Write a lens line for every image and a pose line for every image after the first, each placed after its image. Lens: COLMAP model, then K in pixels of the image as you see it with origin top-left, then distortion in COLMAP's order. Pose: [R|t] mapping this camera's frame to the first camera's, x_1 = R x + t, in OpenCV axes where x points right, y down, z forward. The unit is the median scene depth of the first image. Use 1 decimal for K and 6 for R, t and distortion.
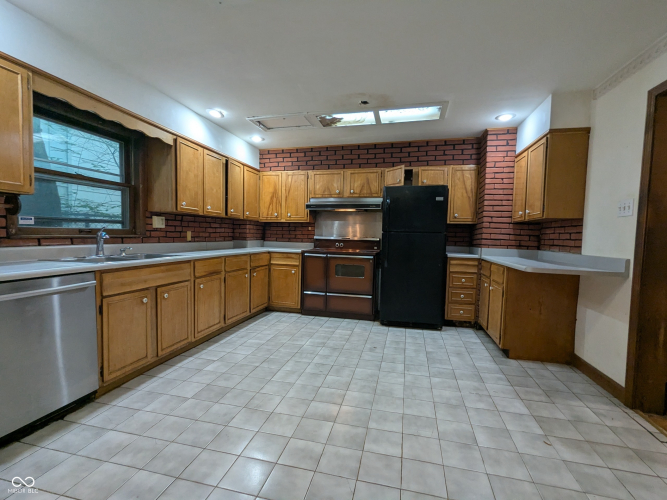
lens RADIAL K [[315.6, 0, 333.5], [0, 315.6, 250.0], [0, 0, 1]] dist [0.001451, -0.000110]
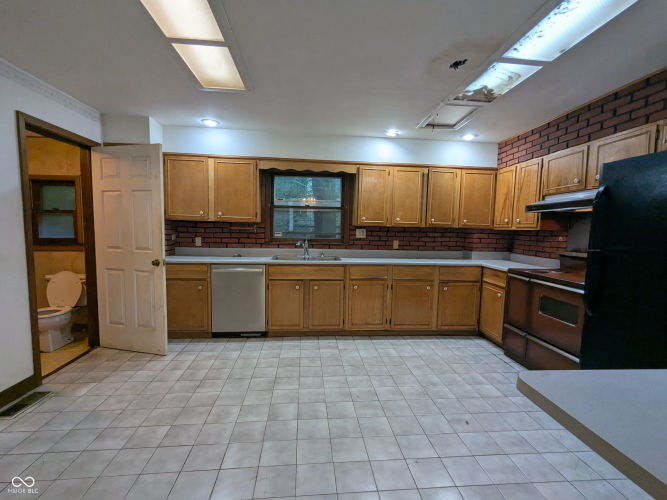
lens RADIAL K [[315.6, 0, 333.5], [0, 315.6, 250.0], [0, 0, 1]] dist [0.001451, -0.000110]
pose [[0.317537, 0.051061, -0.946870, 0.586972], [-0.060005, 0.997630, 0.033675, -0.053128], [0.946345, 0.046124, 0.319848, 0.453803]]
